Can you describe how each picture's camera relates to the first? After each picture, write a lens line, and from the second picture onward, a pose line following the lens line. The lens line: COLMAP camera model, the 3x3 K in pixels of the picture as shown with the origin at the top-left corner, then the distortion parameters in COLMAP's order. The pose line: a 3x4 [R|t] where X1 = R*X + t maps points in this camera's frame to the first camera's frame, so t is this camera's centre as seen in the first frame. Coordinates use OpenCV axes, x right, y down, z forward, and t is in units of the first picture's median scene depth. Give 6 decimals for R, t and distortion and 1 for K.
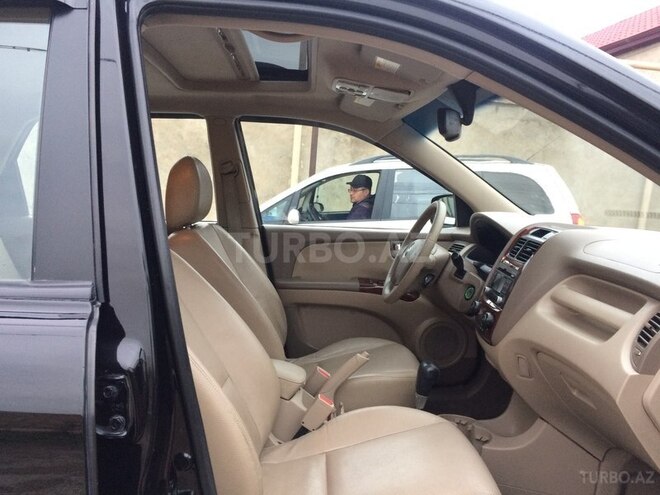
lens RADIAL K [[562.9, 0, 330.0], [0, 562.9, 247.5], [0, 0, 1]] dist [0.004659, 0.000609]
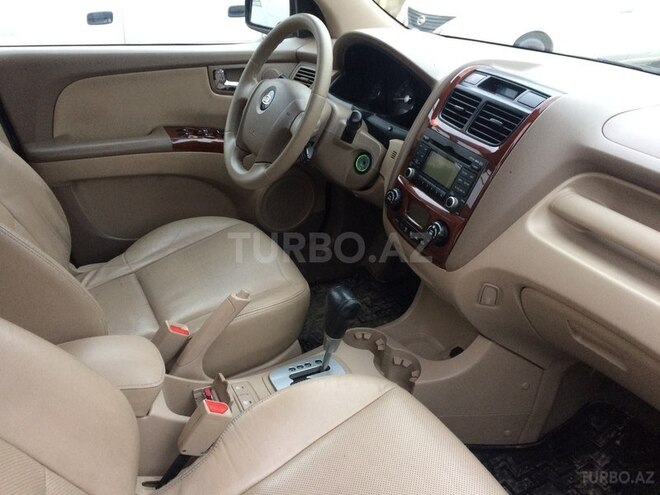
lens RADIAL K [[562.9, 0, 330.0], [0, 562.9, 247.5], [0, 0, 1]] dist [0.004659, 0.000609]
pose [[0.895664, -0.191886, 0.401207, -0.095995], [0.013846, 0.913725, 0.406098, -0.118207], [-0.444517, -0.358172, 0.821047, 0.458291]]
